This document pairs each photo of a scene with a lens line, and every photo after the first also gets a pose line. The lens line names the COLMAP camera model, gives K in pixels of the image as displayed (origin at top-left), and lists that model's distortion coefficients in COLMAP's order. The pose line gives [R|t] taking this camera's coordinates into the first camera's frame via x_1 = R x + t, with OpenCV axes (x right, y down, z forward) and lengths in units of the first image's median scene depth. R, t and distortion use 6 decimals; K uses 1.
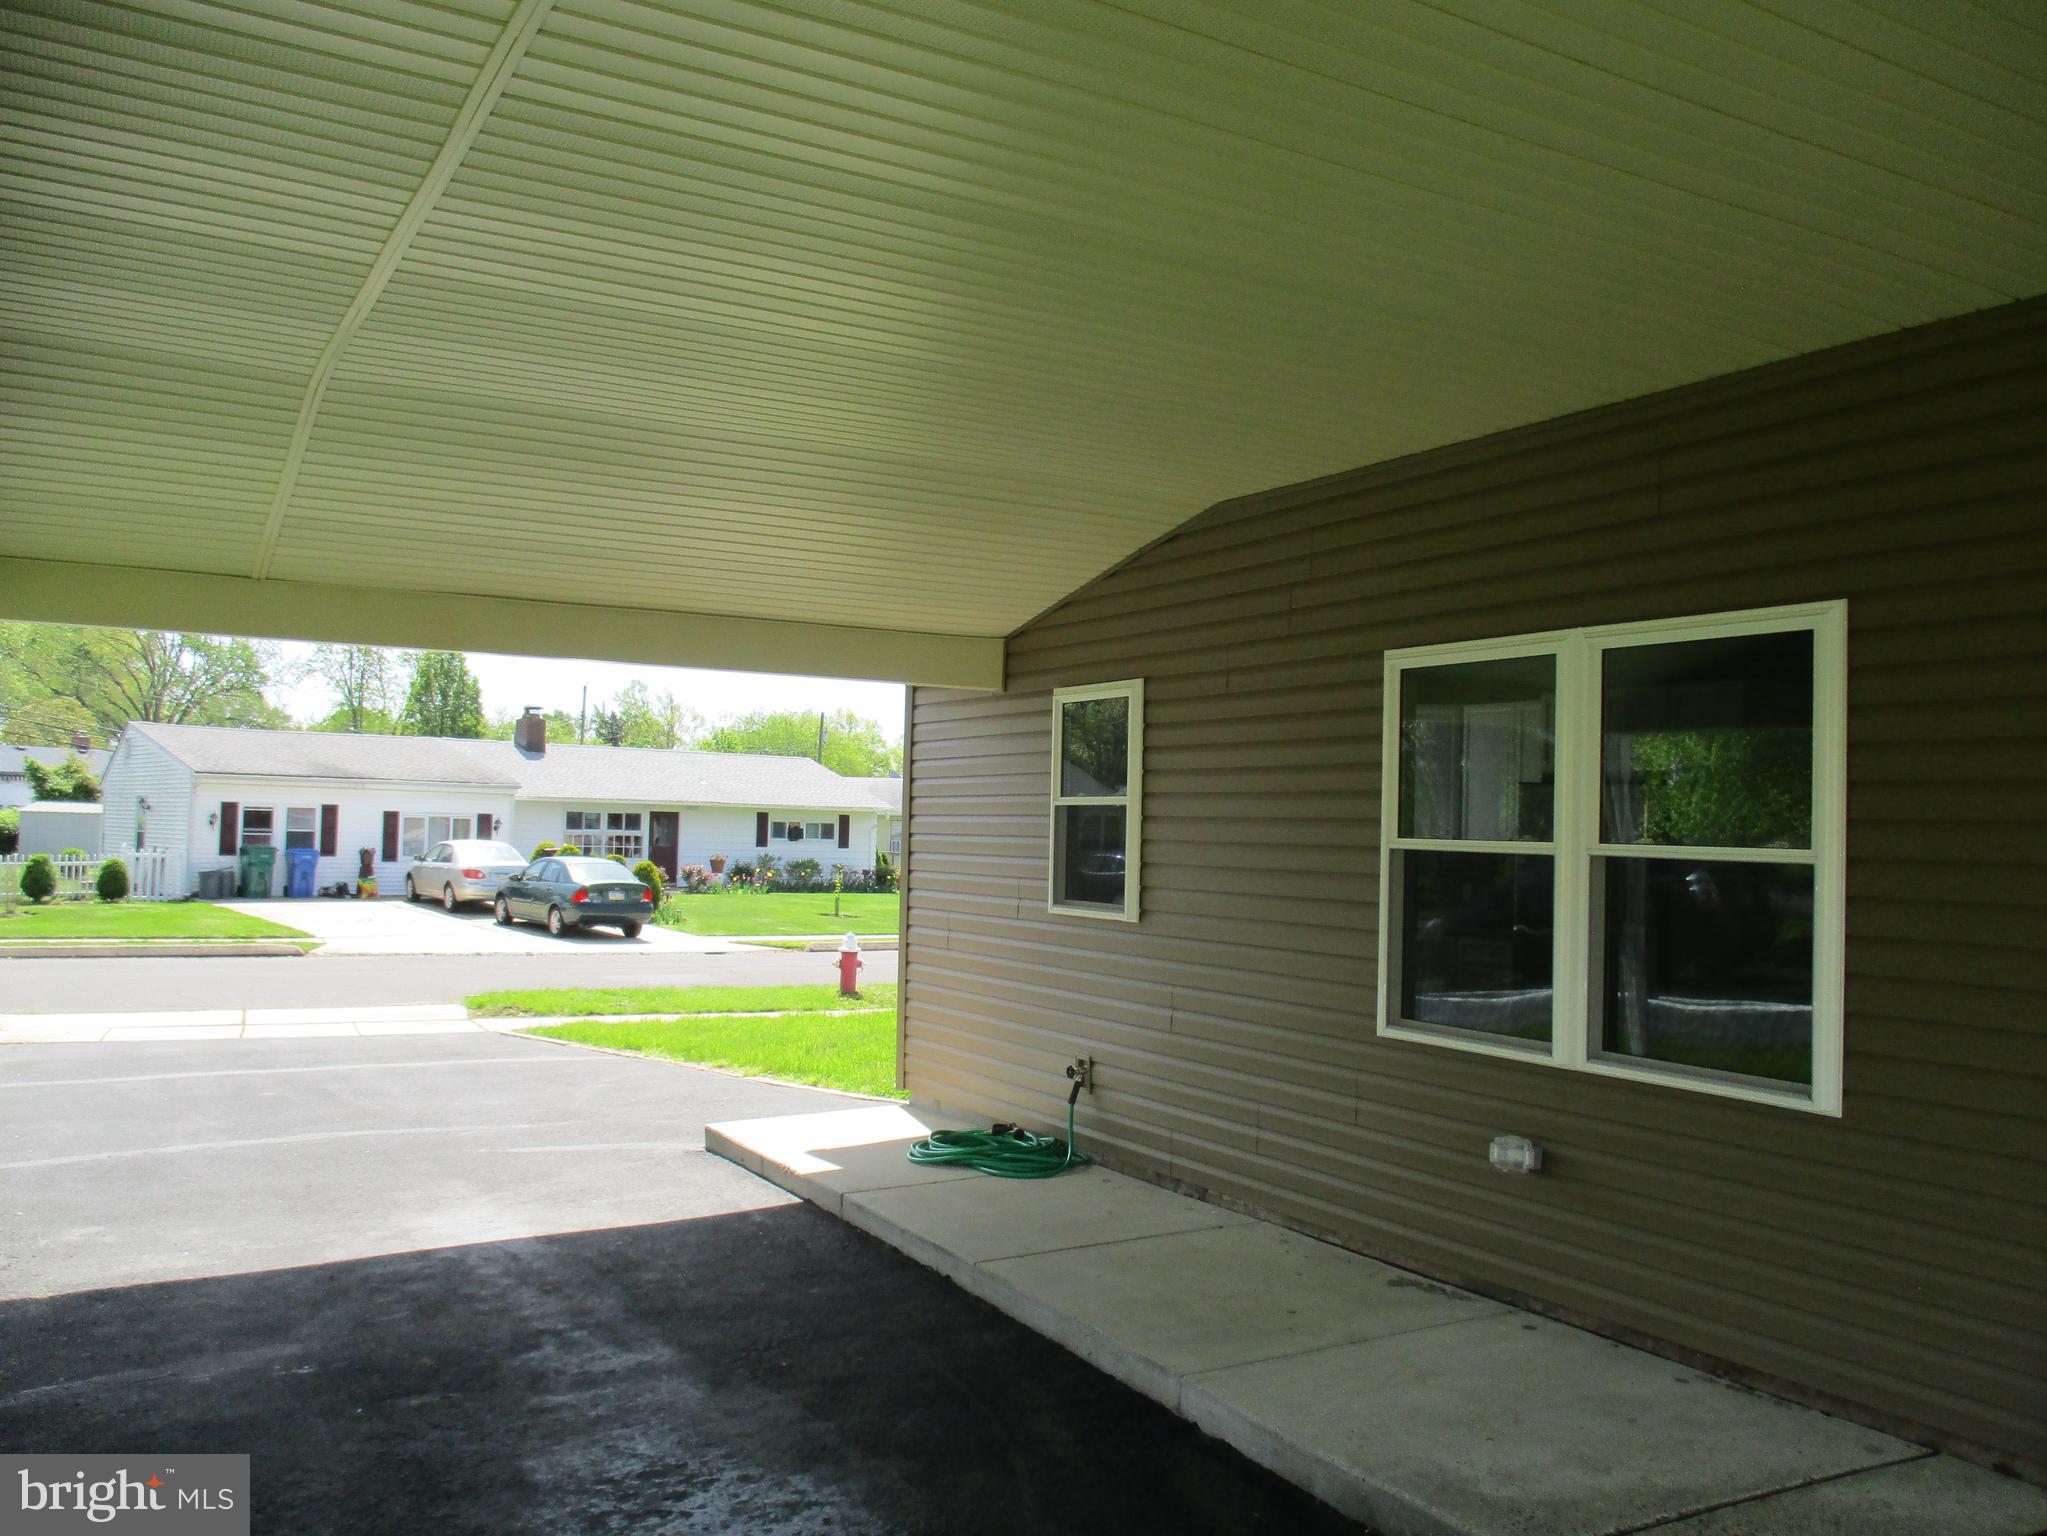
lens RADIAL K [[1726.1, 0, 1042.1], [0, 1726.1, 752.0], [0, 0, 1]] dist [-0.014087, 0.008965]
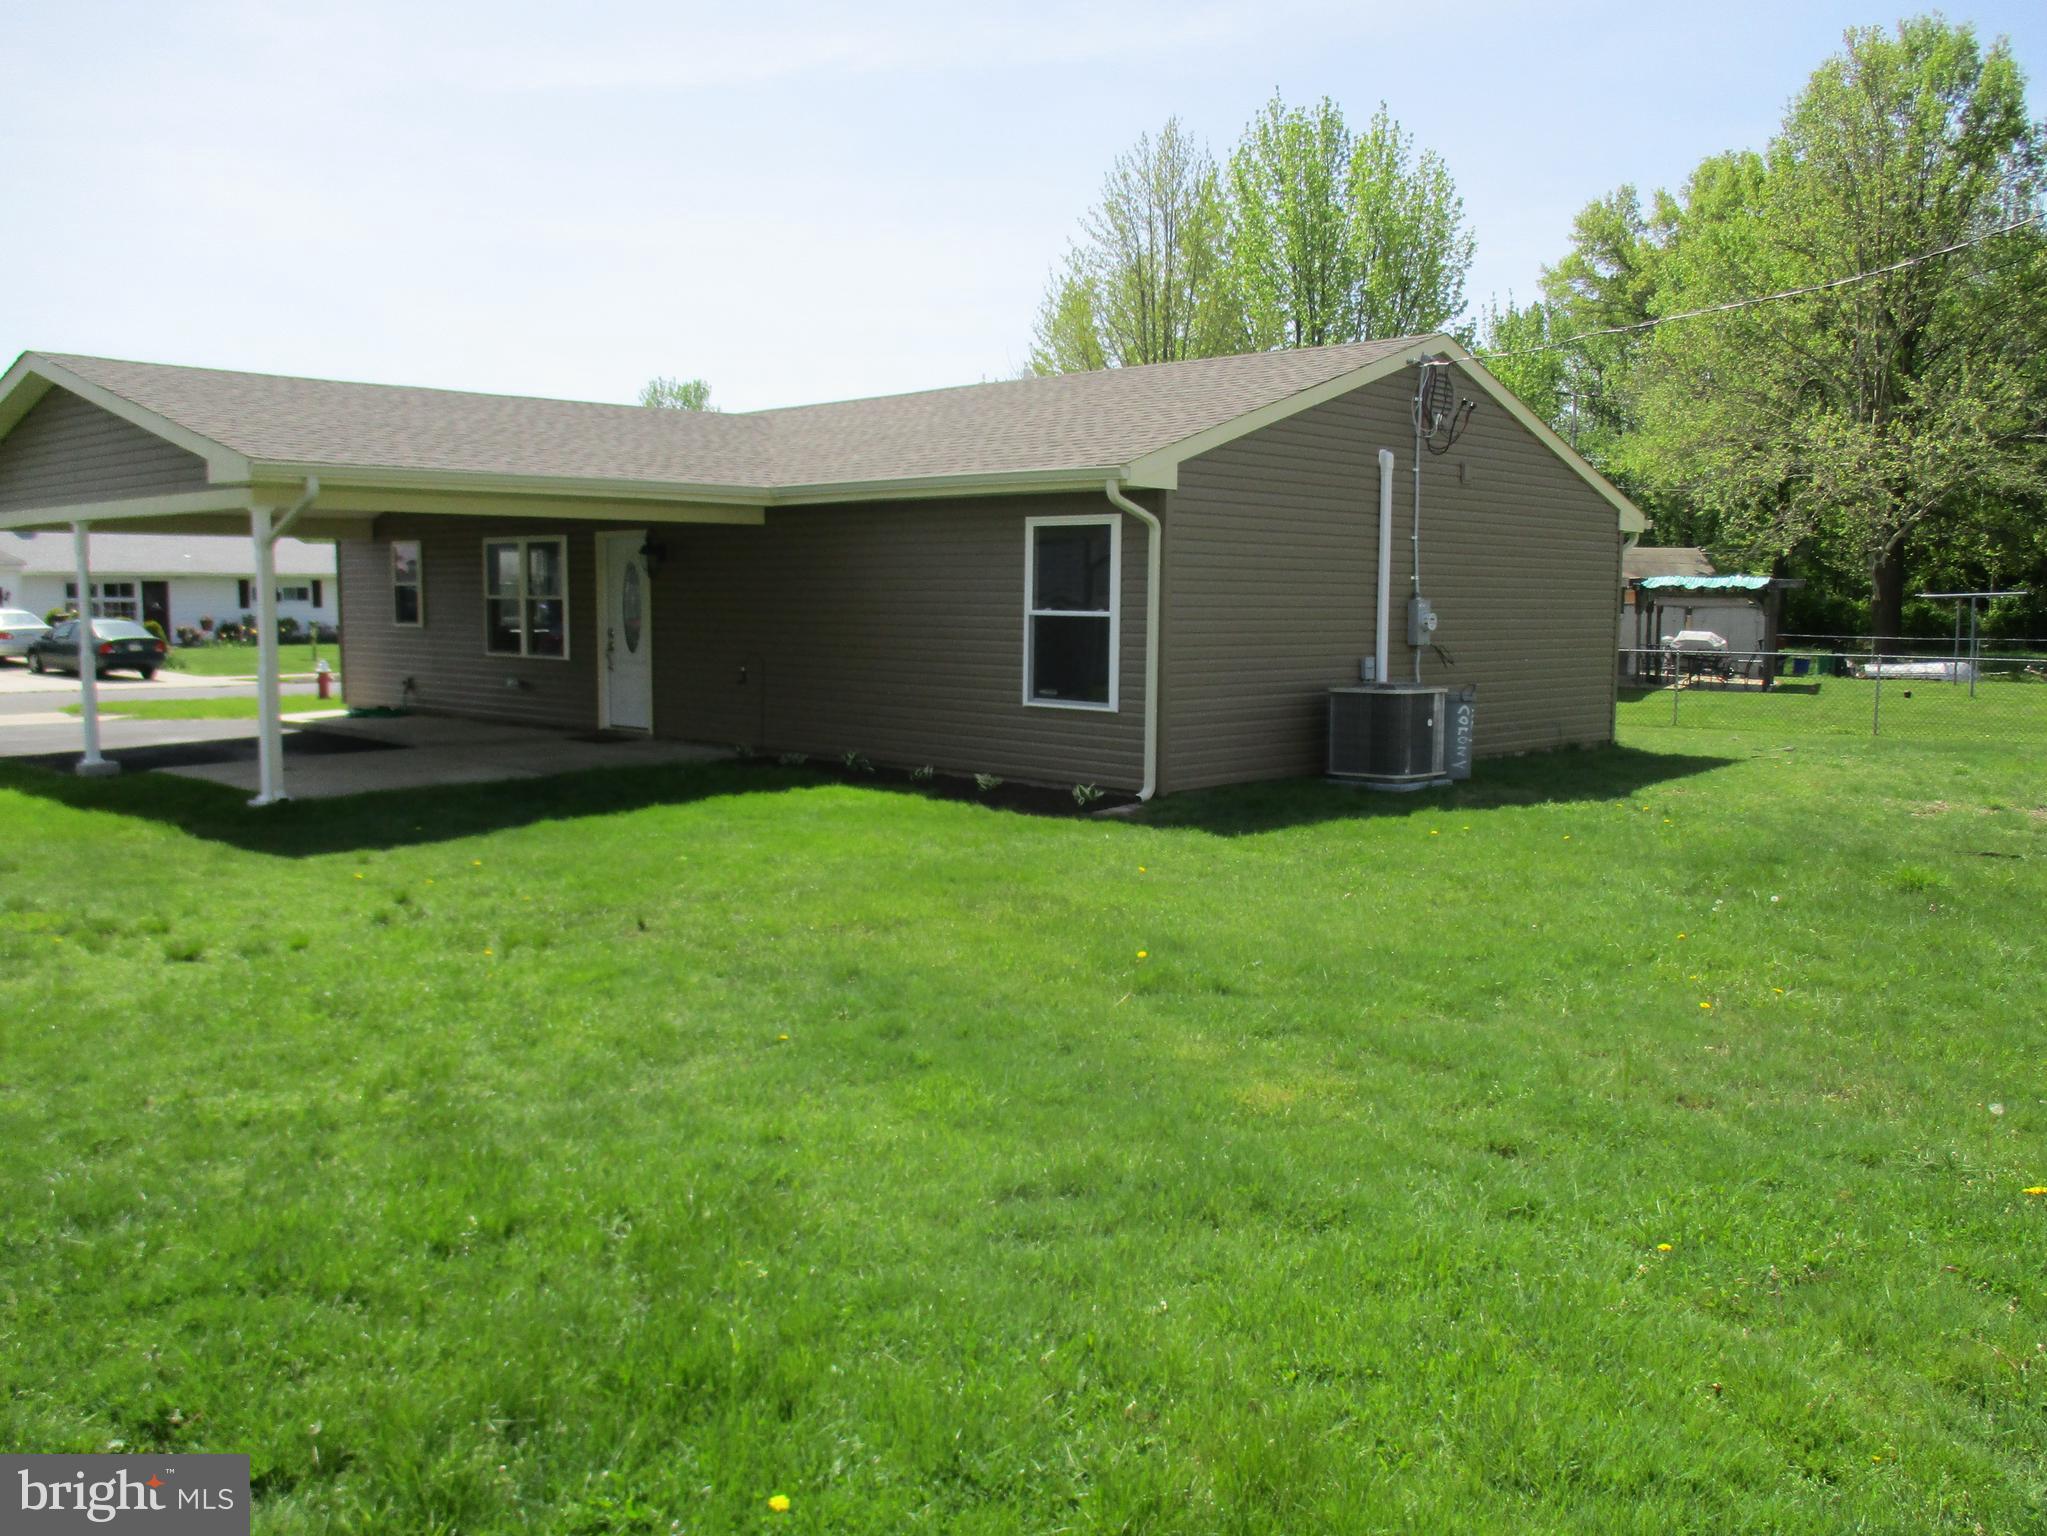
lens RADIAL K [[1726.1, 0, 1042.1], [0, 1726.1, 752.0], [0, 0, 1]] dist [-0.014087, 0.008965]
pose [[0.960580, -0.049028, 0.273648, 0.047971], [0.009085, 0.989336, 0.145365, -0.019300], [-0.277857, -0.137149, 0.950782, -0.387413]]
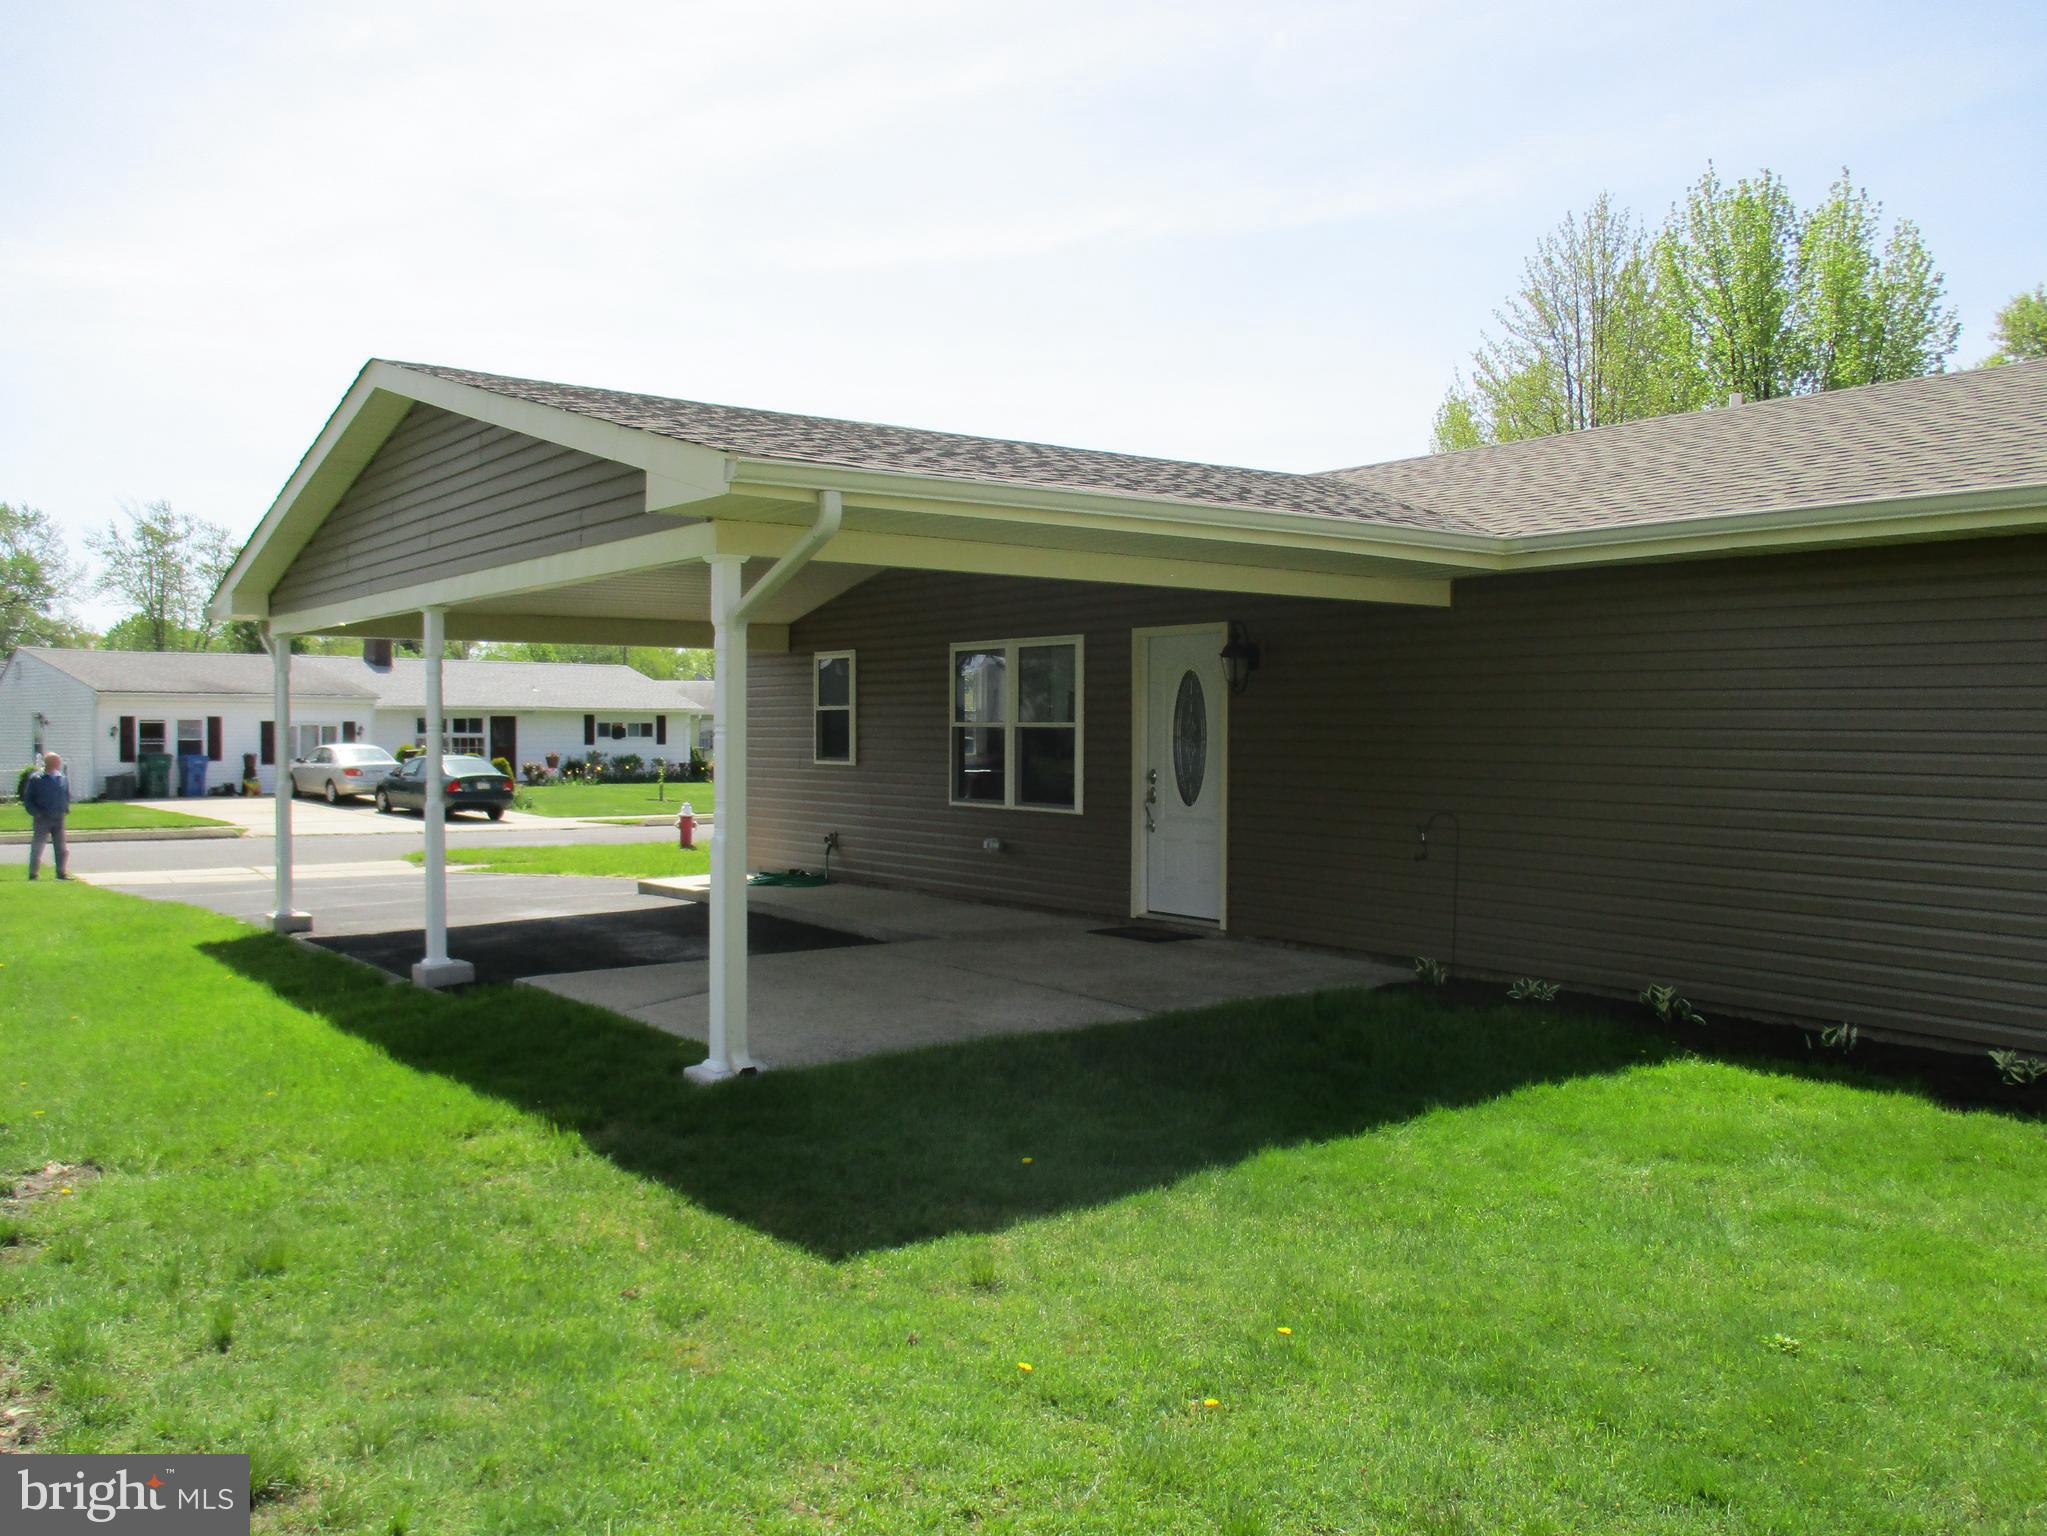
lens RADIAL K [[1726.1, 0, 1042.1], [0, 1726.1, 752.0], [0, 0, 1]] dist [-0.014087, 0.008965]
pose [[0.993316, -0.023972, 0.112914, 0.008555], [0.016945, 0.997883, 0.062791, -0.008989], [-0.114181, -0.060458, 0.991619, -0.216674]]
